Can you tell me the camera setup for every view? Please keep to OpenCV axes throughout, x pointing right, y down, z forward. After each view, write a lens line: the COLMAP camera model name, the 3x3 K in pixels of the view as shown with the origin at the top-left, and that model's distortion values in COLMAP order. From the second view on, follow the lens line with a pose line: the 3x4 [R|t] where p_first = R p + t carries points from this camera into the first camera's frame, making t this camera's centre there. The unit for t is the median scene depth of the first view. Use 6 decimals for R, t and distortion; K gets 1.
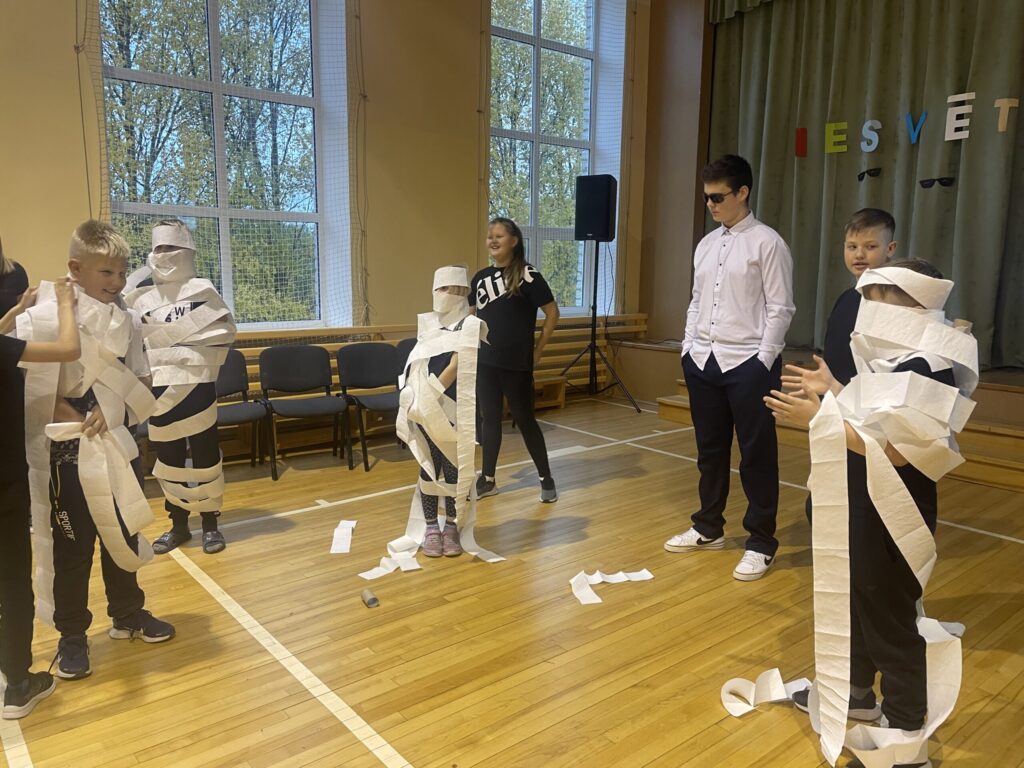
lens RADIAL K [[771.5, 0, 519.6], [0, 771.5, 373.8], [0, 0, 1]] dist [0.112948, -0.144374]
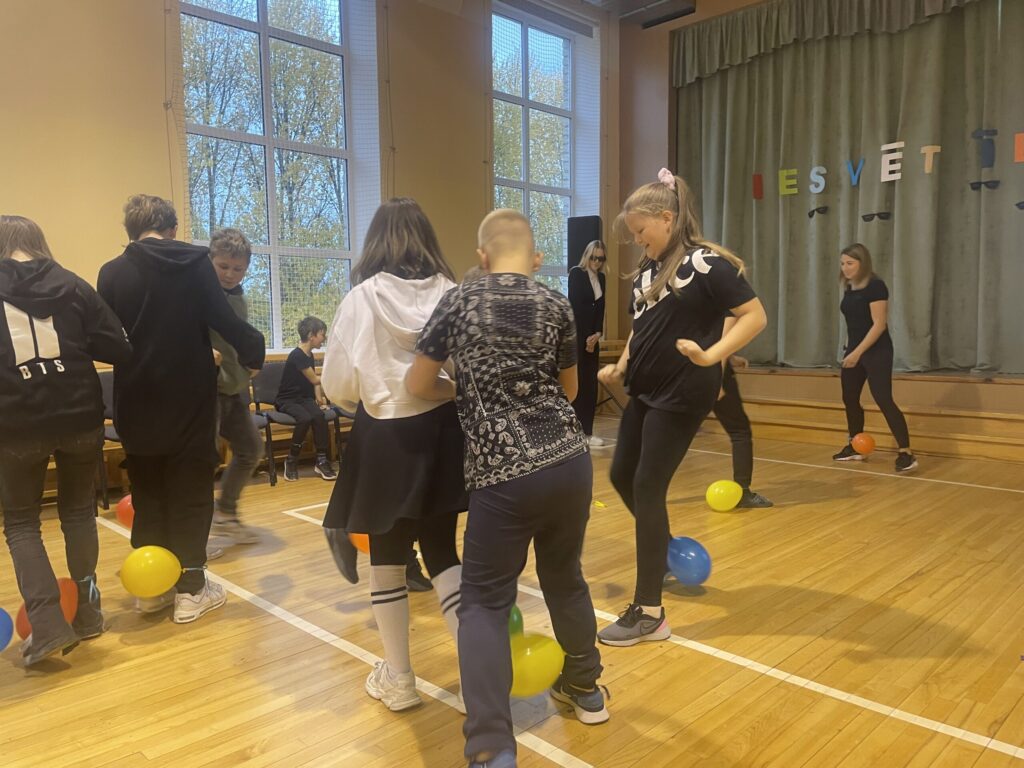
lens RADIAL K [[769.3, 0, 512.0], [0, 769.3, 384.0], [0, 0, 1]] dist [0.101300, -0.126827]
pose [[0.996132, -0.030844, 0.082275, -0.116619], [0.035641, 0.997710, -0.057483, 0.054467], [-0.080313, 0.060193, 0.994951, -0.111193]]
